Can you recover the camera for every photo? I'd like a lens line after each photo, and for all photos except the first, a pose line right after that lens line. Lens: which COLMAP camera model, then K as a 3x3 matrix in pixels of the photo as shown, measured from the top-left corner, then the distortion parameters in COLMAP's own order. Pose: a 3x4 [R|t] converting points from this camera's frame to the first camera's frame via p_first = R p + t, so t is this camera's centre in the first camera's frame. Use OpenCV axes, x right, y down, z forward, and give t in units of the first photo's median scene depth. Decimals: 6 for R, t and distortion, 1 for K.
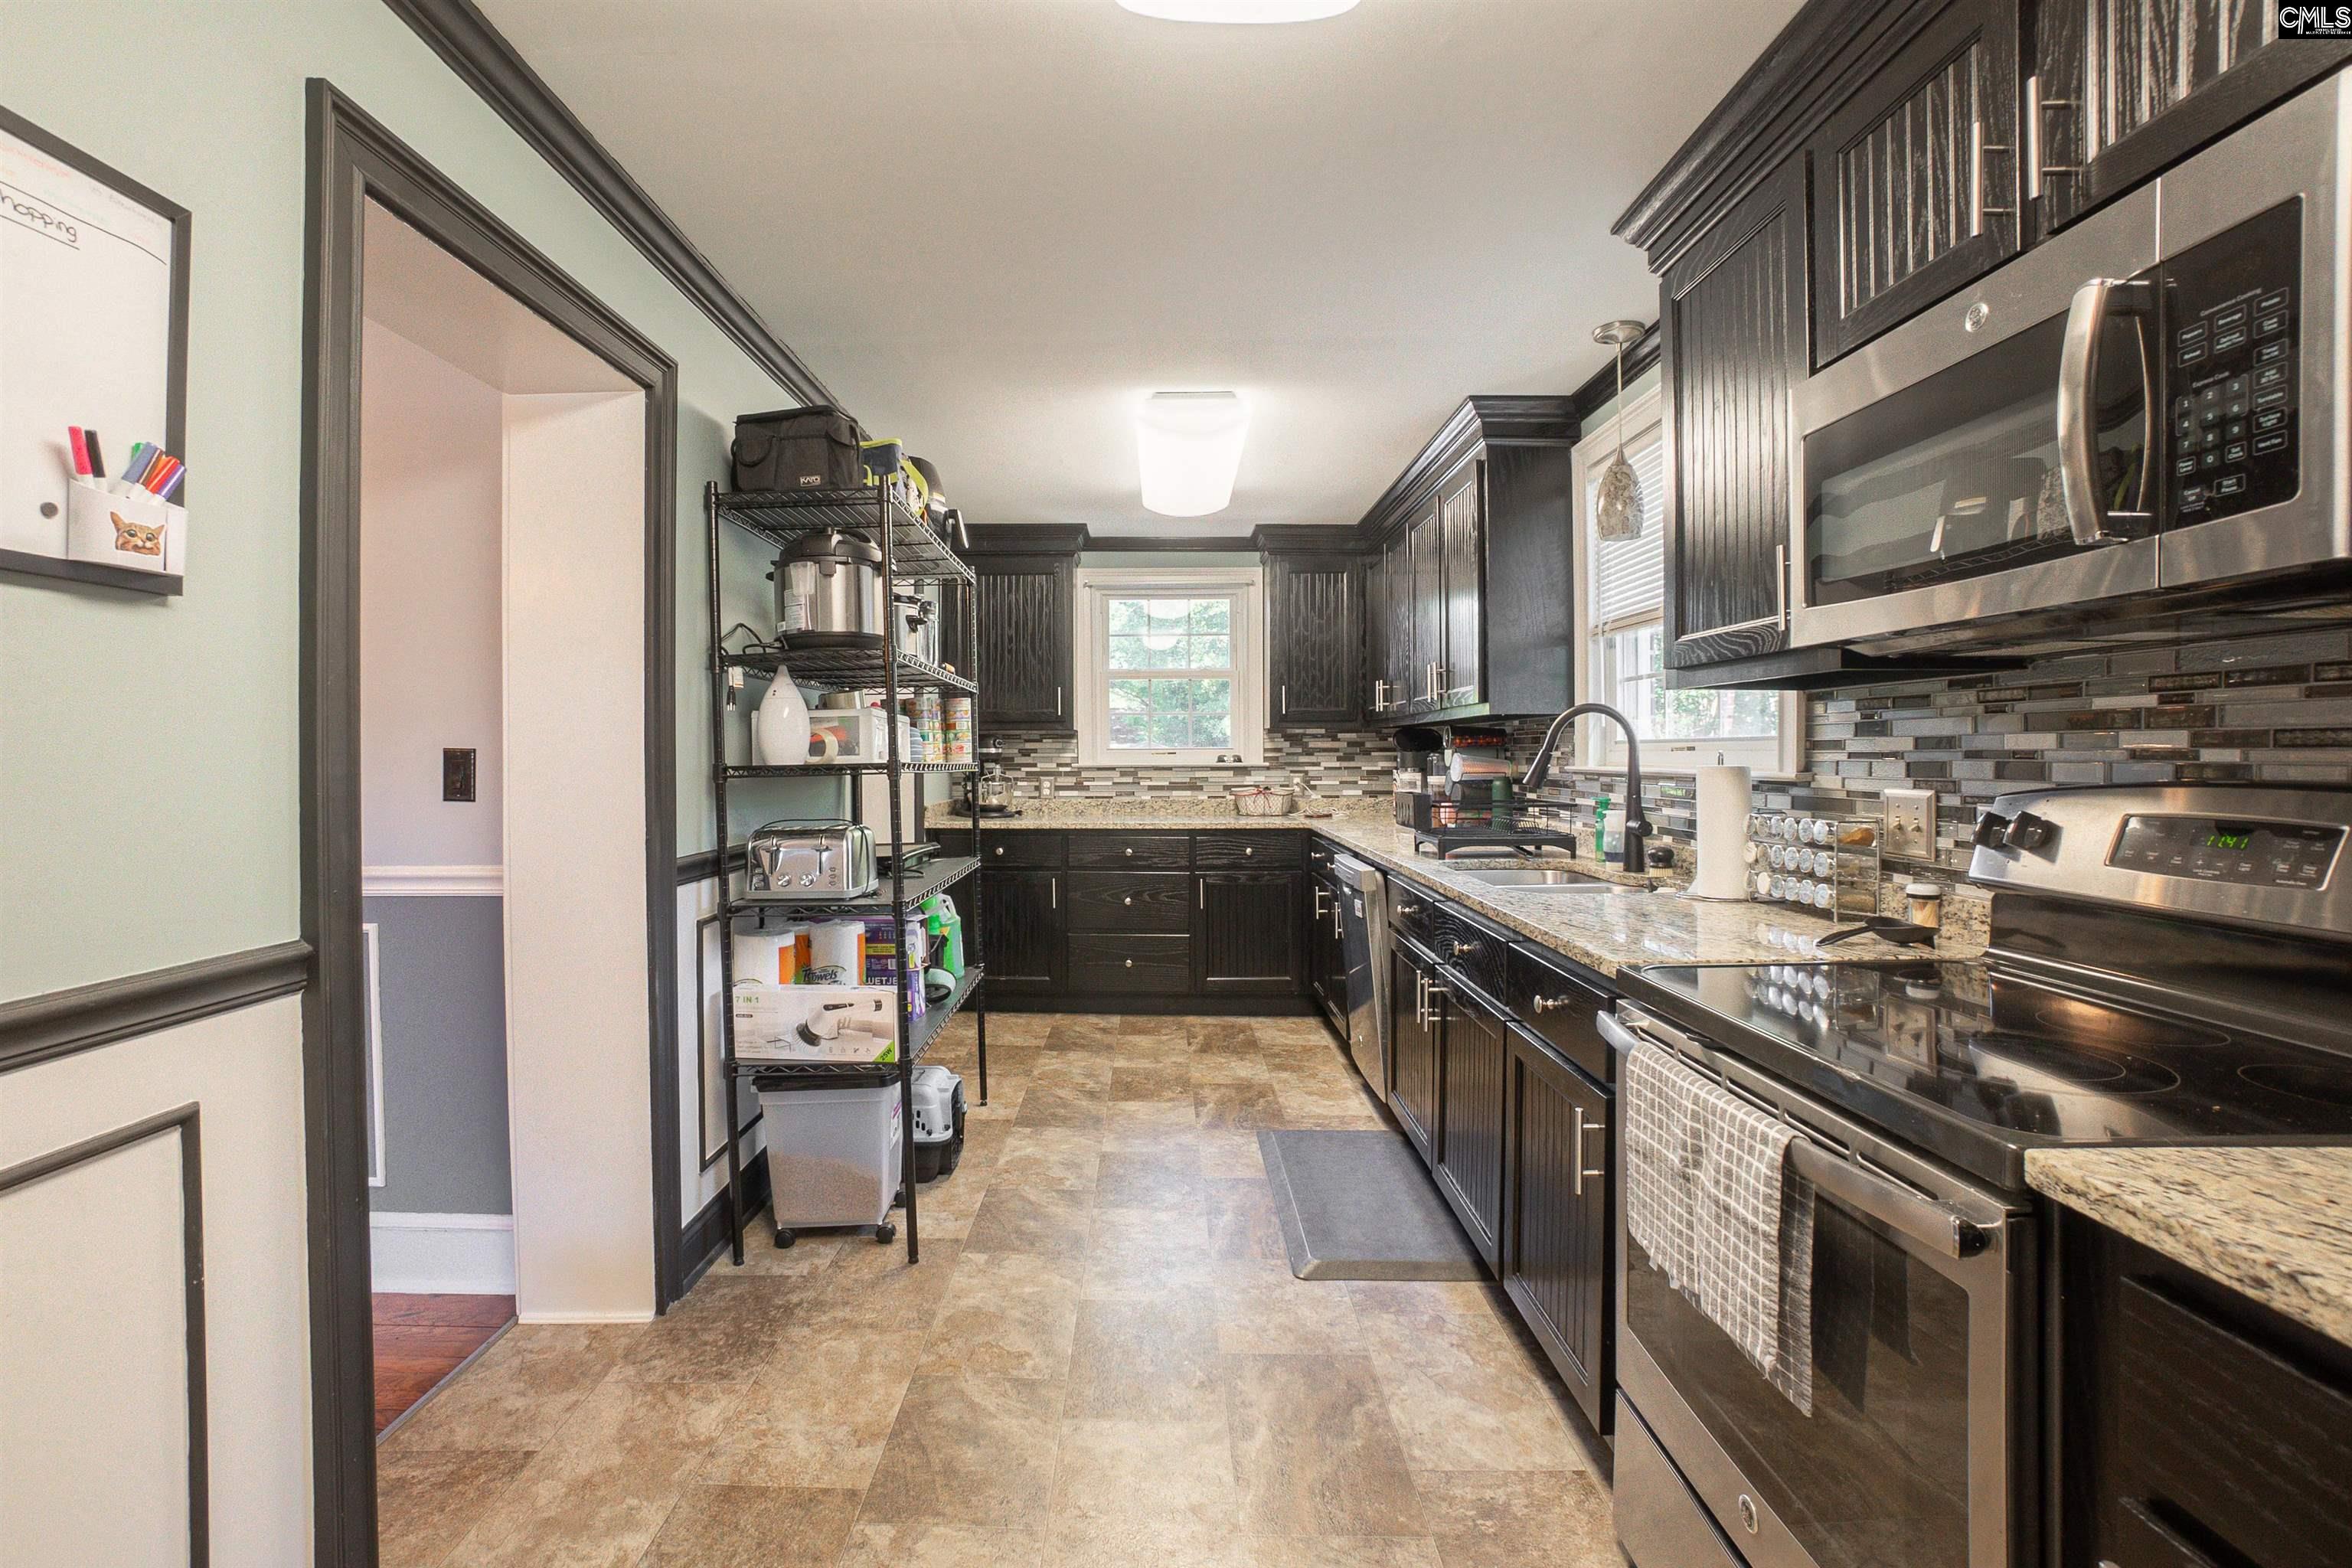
lens RADIAL K [[1056.4, 0, 1122.9], [0, 1056.4, 765.8], [0, 0, 1]] dist [-0.048636, 0.011491]
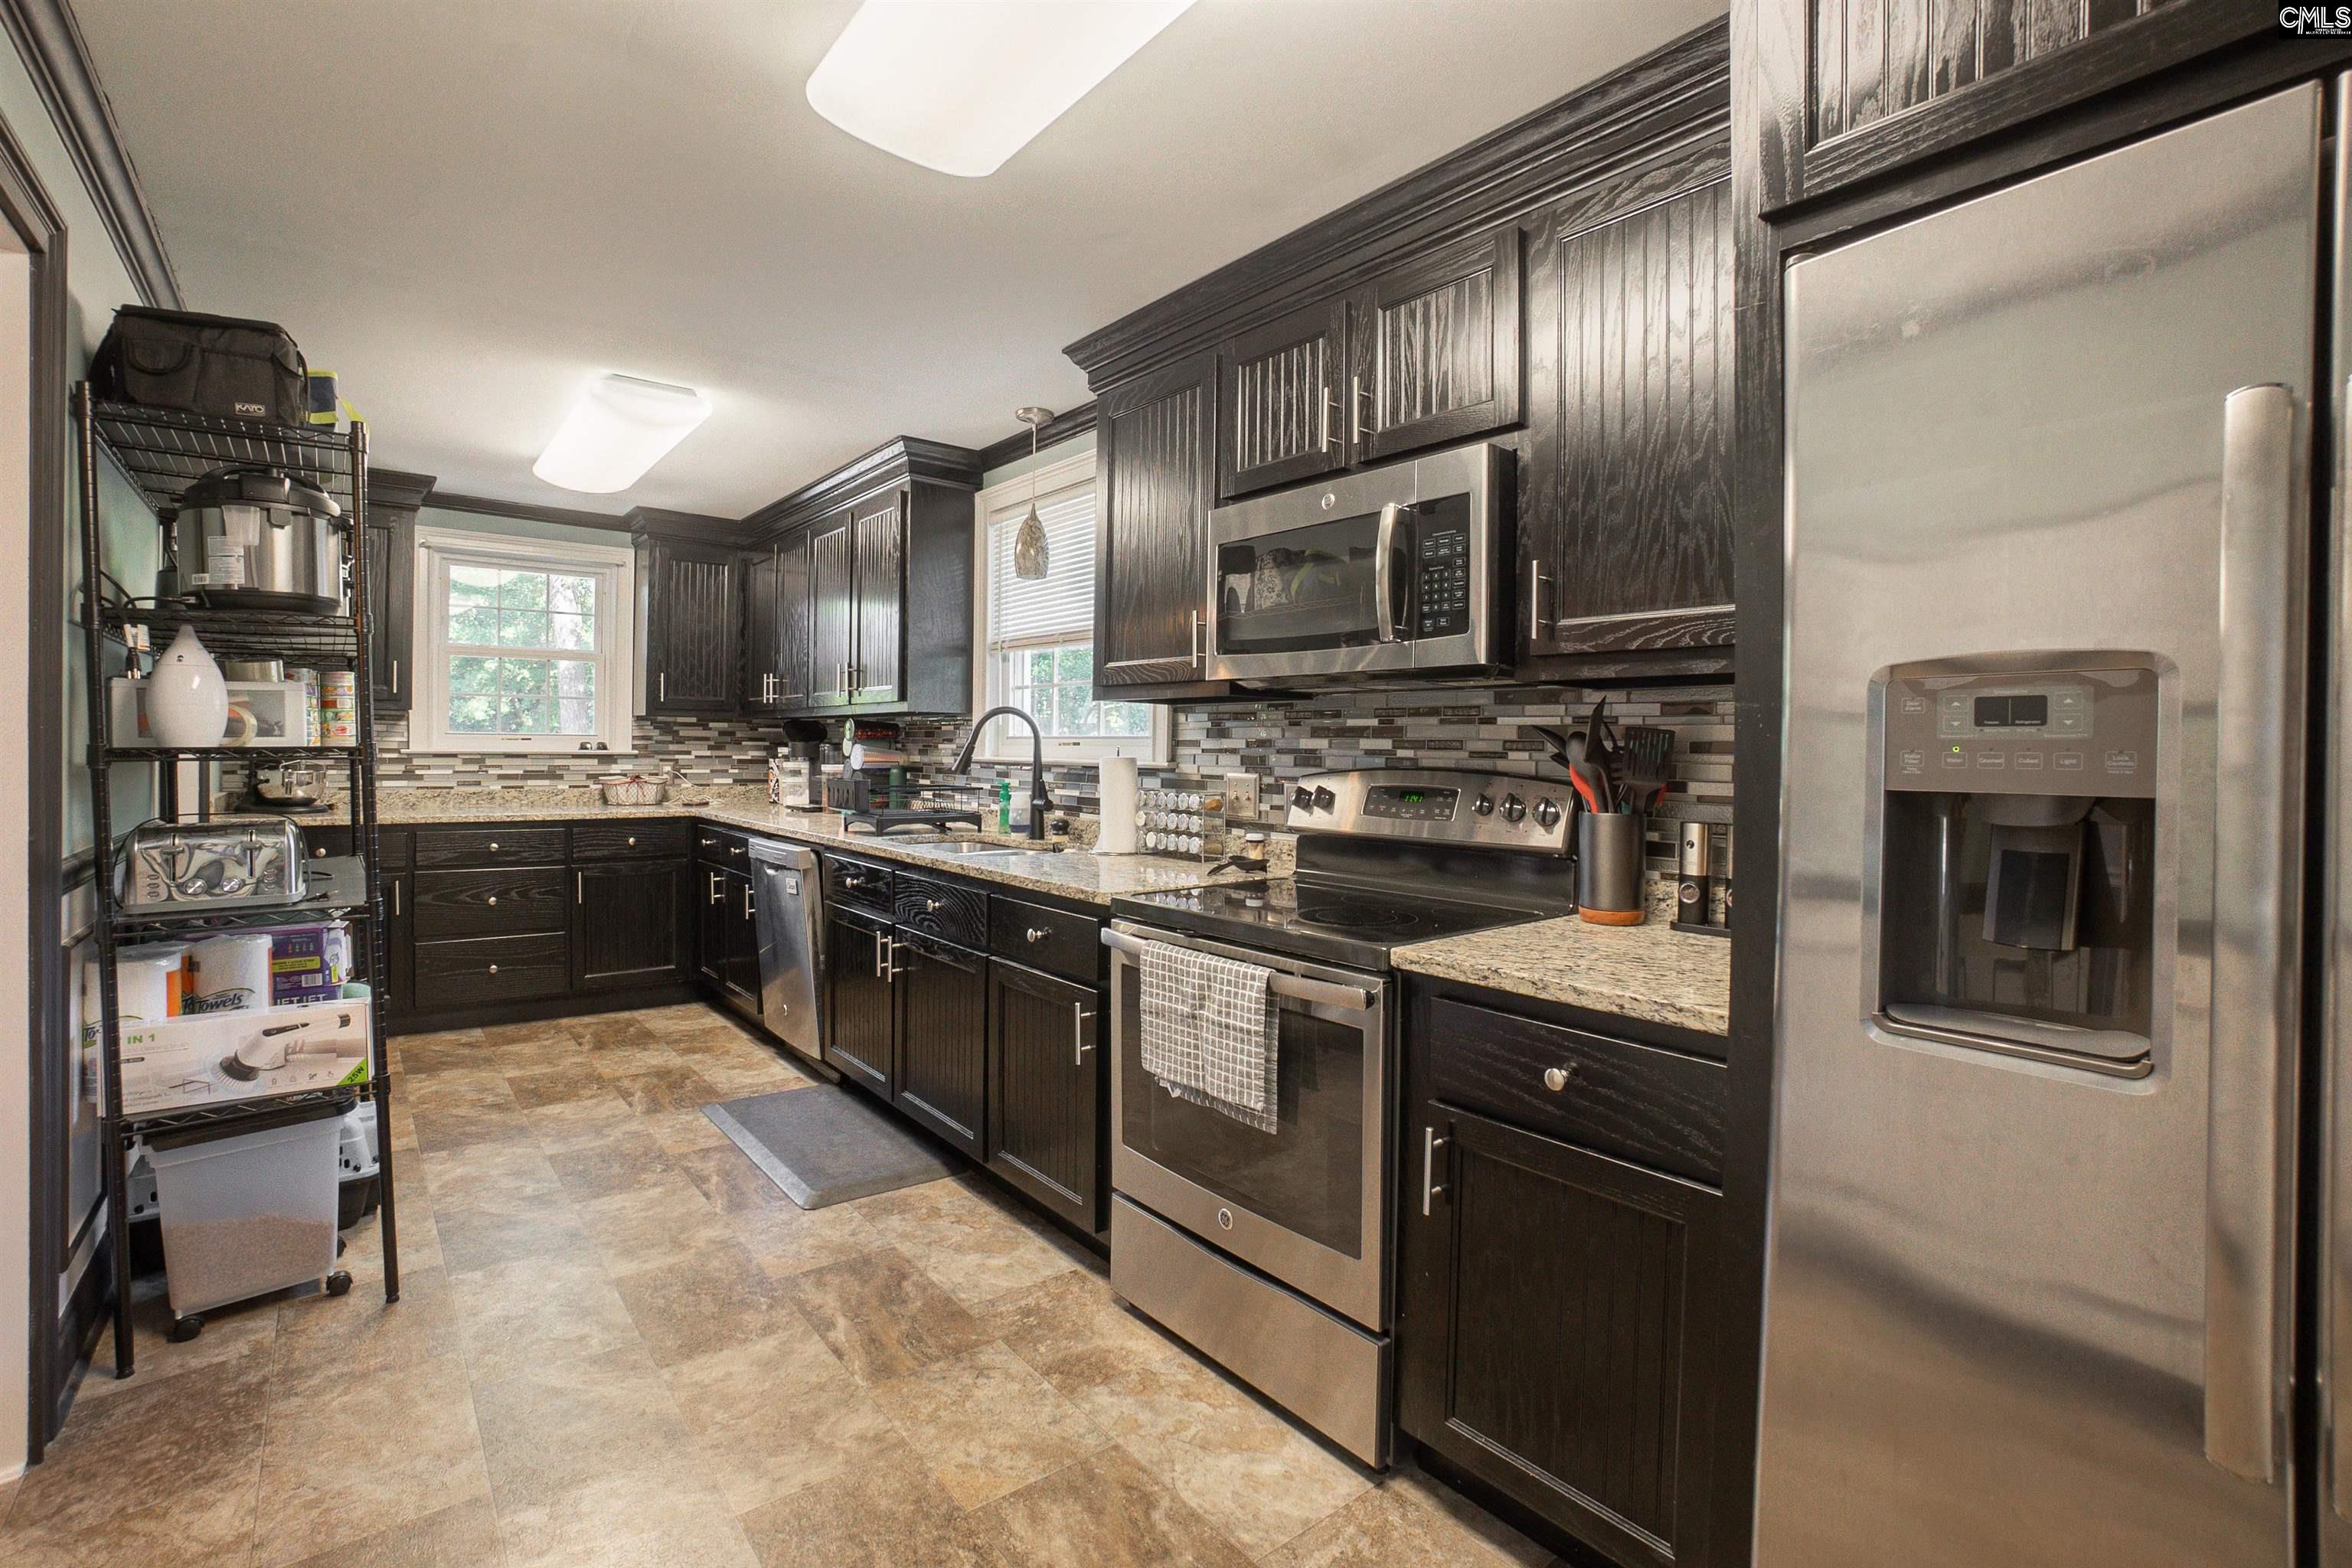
lens RADIAL K [[1056.4, 0, 1146.3], [0, 1056.4, 763.9], [0, 0, 1]] dist [-0.048636, 0.011491]
pose [[0.766757, 0.004058, 0.641924, -0.269065], [-0.008775, 0.999953, 0.004161, 0.002632], [-0.641877, -0.008823, 0.766757, -0.089814]]
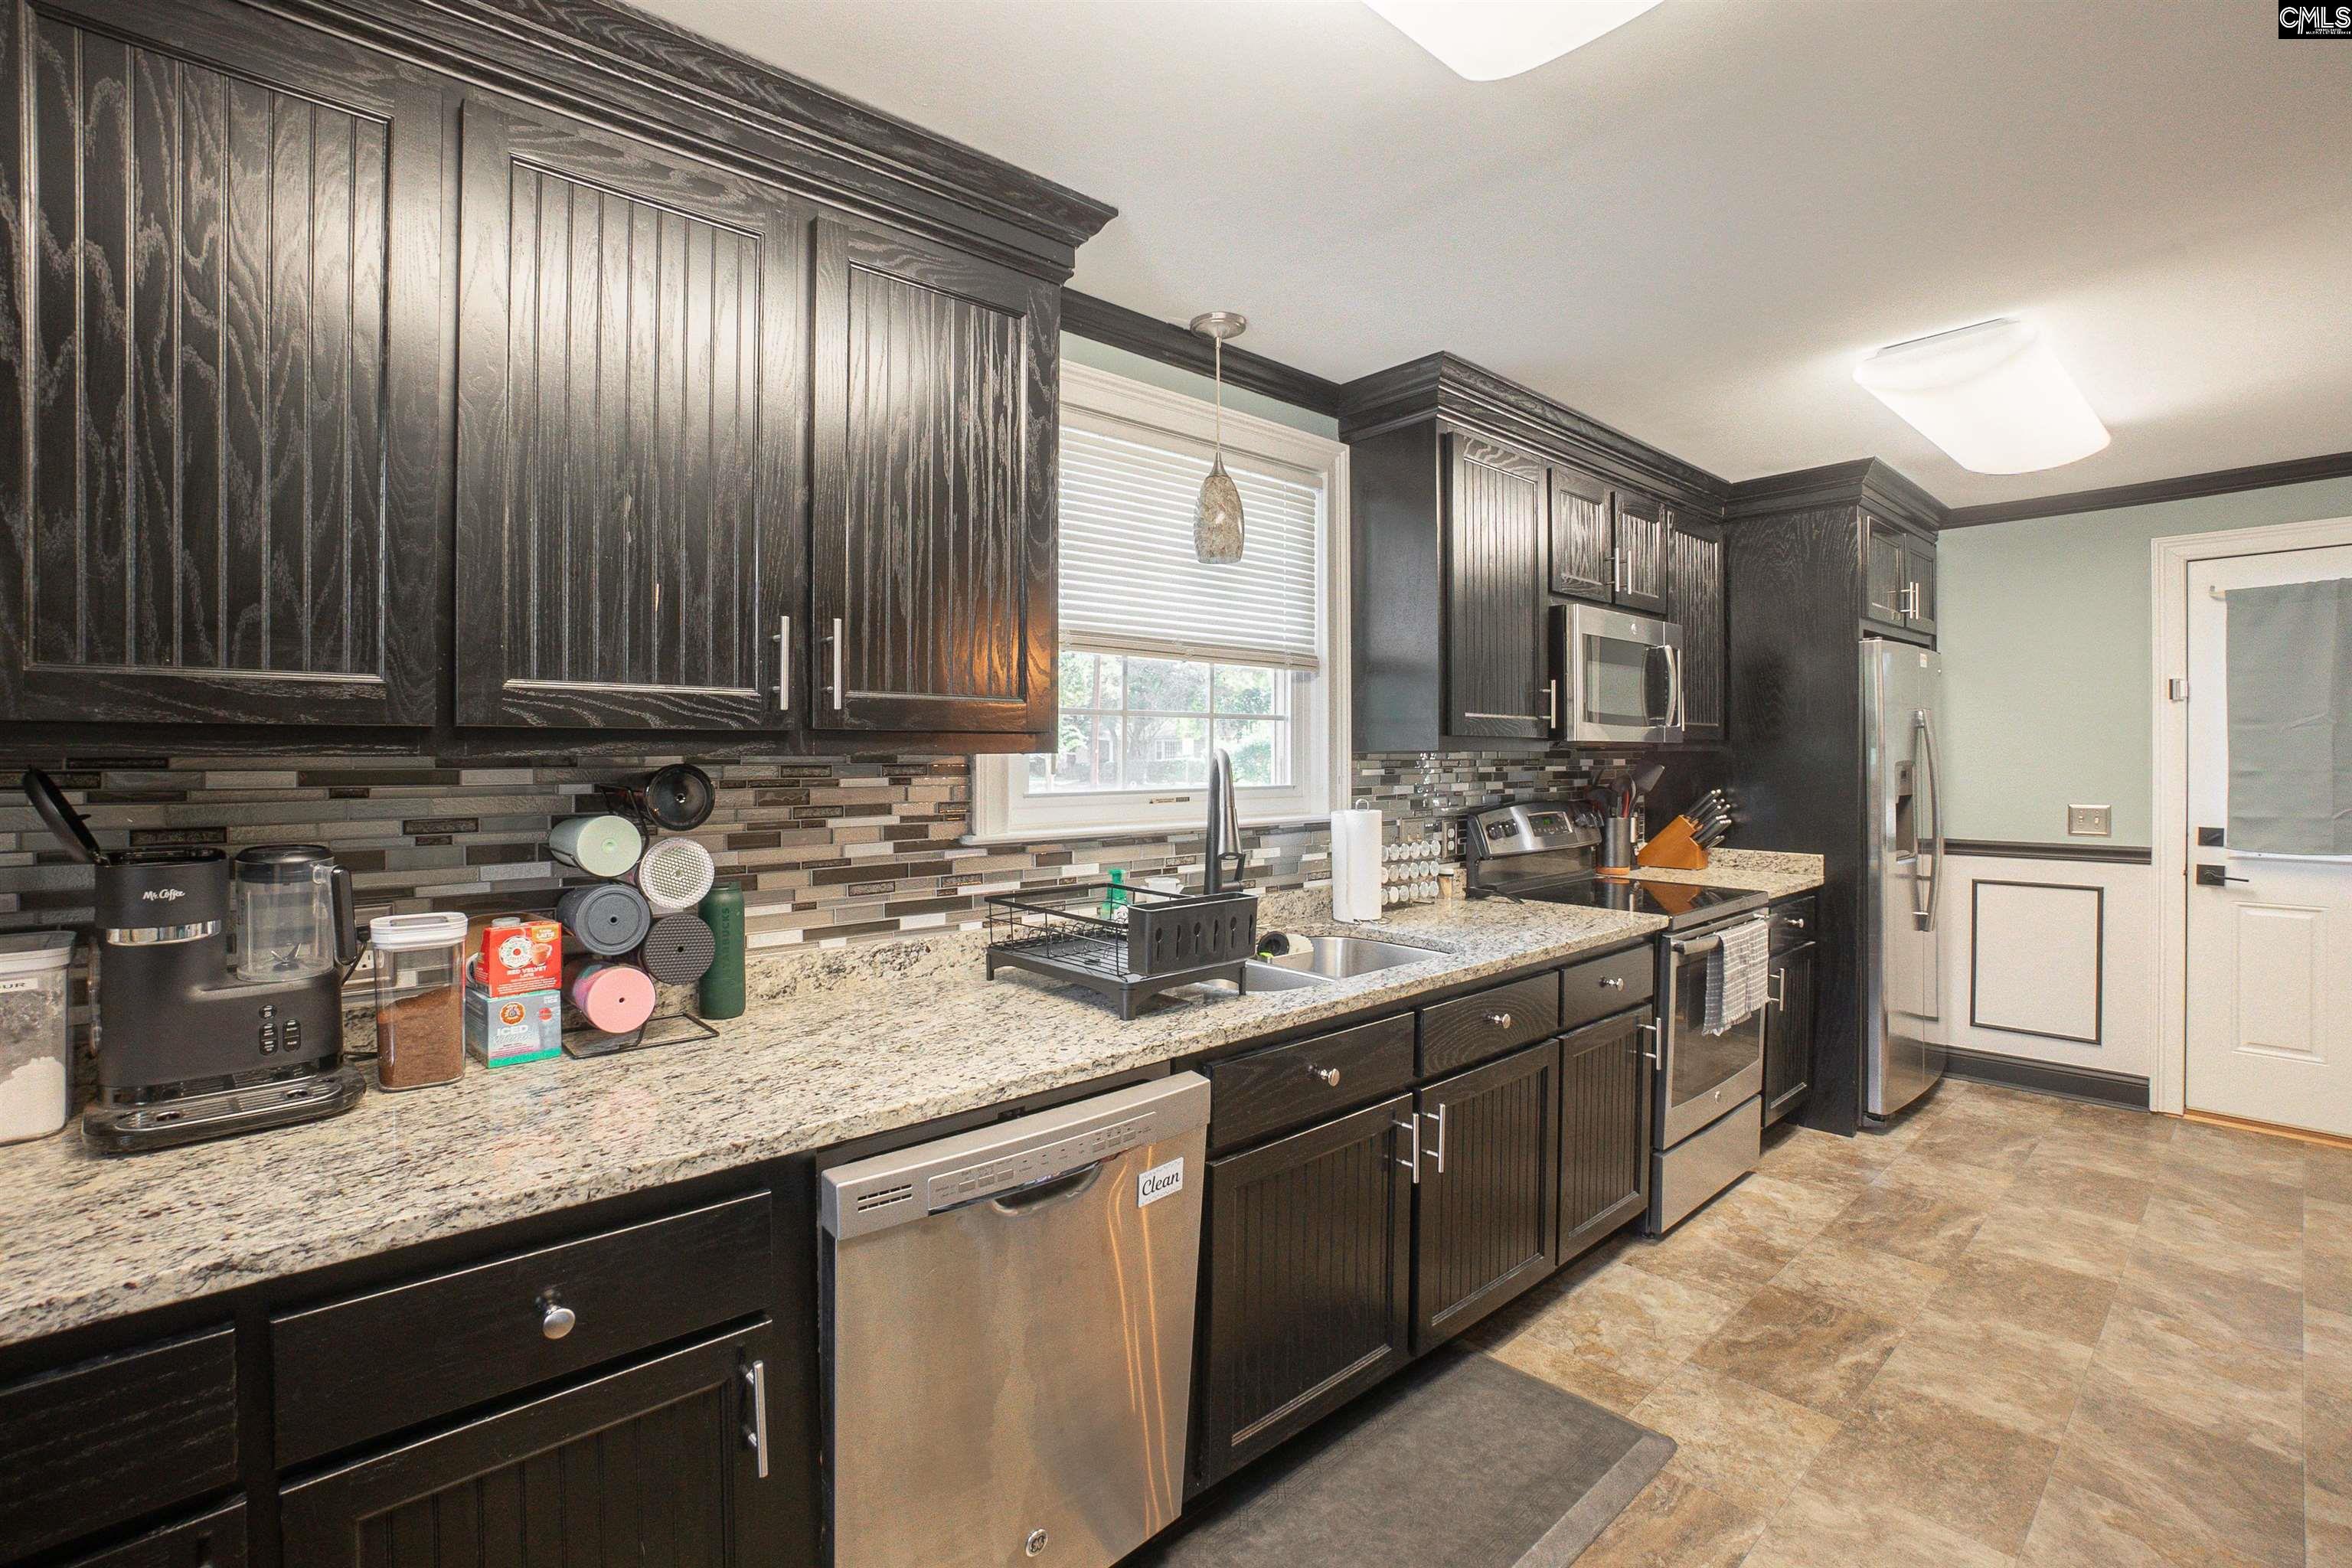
lens RADIAL K [[1056.4, 0, 1082.7], [0, 1056.4, 780.2], [0, 0, 1]] dist [-0.048636, 0.011491]
pose [[-0.660358, -0.010783, 0.750873, -0.123683], [0.015400, 0.999492, 0.027897, -0.068318], [-0.750793, 0.029986, -0.659857, 1.868725]]
